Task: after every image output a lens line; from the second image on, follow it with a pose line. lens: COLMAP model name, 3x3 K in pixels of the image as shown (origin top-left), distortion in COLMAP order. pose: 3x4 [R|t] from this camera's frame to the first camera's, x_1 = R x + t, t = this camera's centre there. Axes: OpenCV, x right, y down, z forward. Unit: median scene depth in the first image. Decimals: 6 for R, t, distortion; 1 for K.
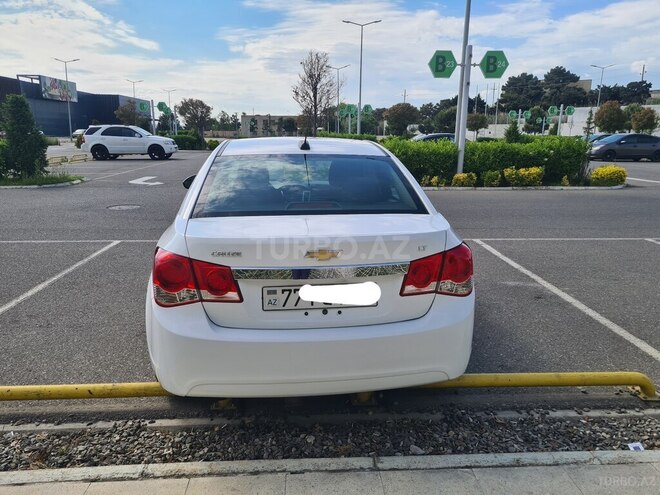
lens RADIAL K [[492.4, 0, 332.6], [0, 492.4, 244.2], [0, 0, 1]] dist [0.052686, -0.030467]
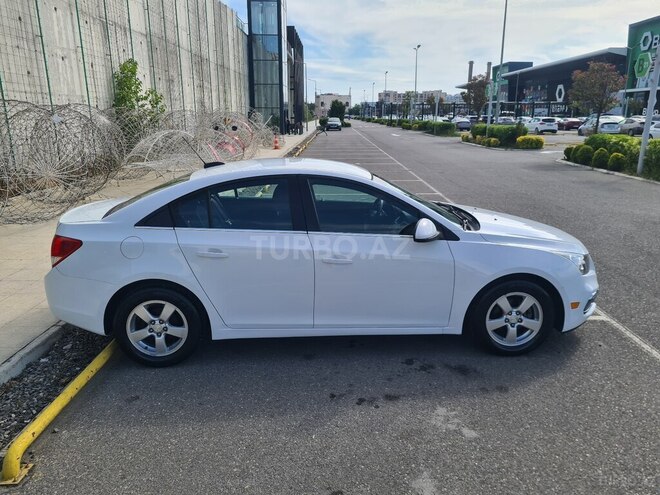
lens RADIAL K [[492.4, 0, 330.1], [0, 492.4, 250.3], [0, 0, 1]] dist [0.052686, -0.030467]
pose [[-0.068498, 0.253963, -0.964785, 0.304829], [-0.221738, 0.938993, 0.262916, -0.097894], [0.972697, 0.231939, -0.008005, 0.331542]]
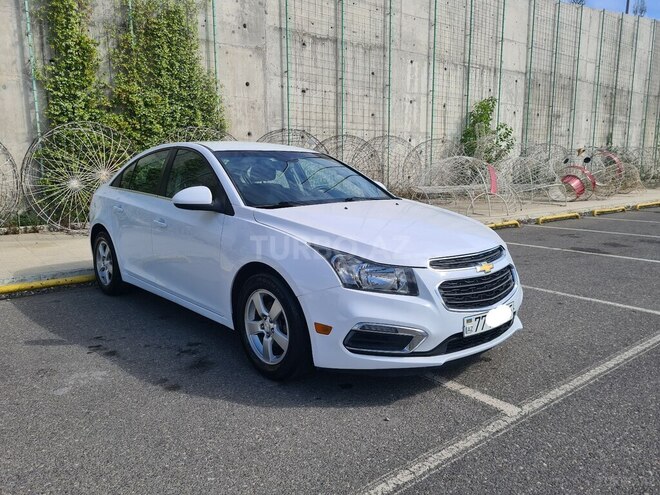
lens RADIAL K [[492.4, 0, 318.1], [0, 492.4, 241.0], [0, 0, 1]] dist [0.052686, -0.030467]
pose [[-0.825239, 0.080022, -0.559087, 0.128470], [-0.126593, 0.938517, 0.321187, -0.116582], [0.550414, 0.335832, -0.764370, 0.610275]]
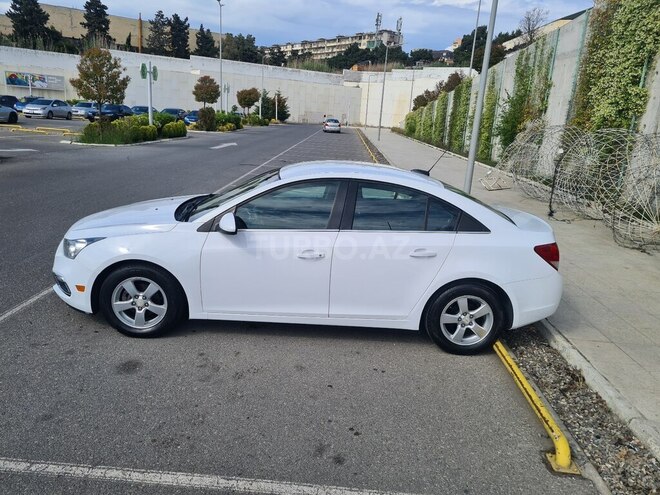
lens RADIAL K [[492.4, 0, 323.1], [0, 492.4, 244.1], [0, 0, 1]] dist [0.052686, -0.030467]
pose [[0.105787, -0.255744, 0.960939, -0.375051], [0.157161, 0.958516, 0.237798, -0.094945], [-0.981891, 0.125866, 0.141591, 0.267677]]
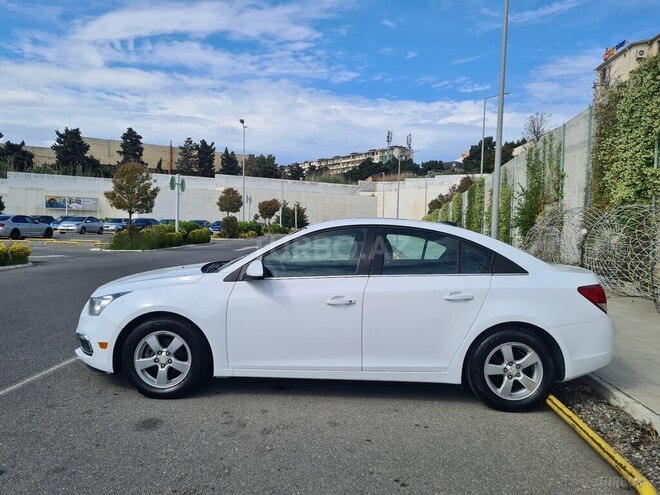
lens RADIAL K [[492.4, 0, 322.0], [0, 492.4, 246.6], [0, 0, 1]] dist [0.052686, -0.030467]
pose [[0.143073, -0.050812, 0.988407, -0.373704], [0.194391, 0.980671, 0.022276, -0.058405], [-0.970434, 0.188951, 0.150185, 0.279645]]
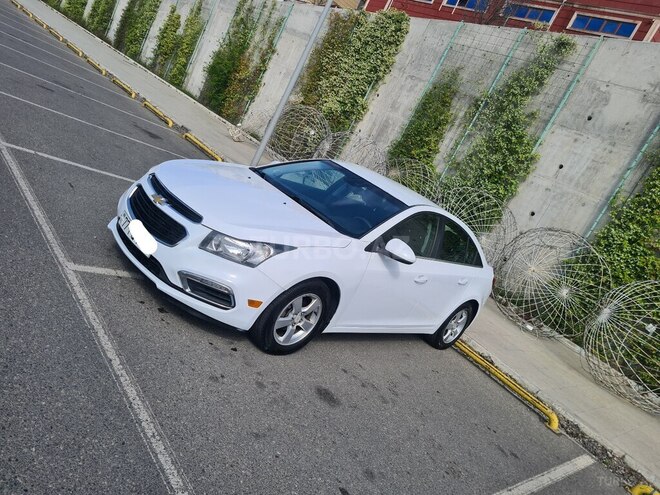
lens RADIAL K [[492.4, 0, 331.9], [0, 492.4, 242.4], [0, 0, 1]] dist [0.052686, -0.030467]
pose [[-0.558512, -0.454589, 0.693839, -0.282522], [-0.294590, 0.890634, 0.346393, -0.143162], [-0.775423, -0.010933, -0.631347, 0.585304]]
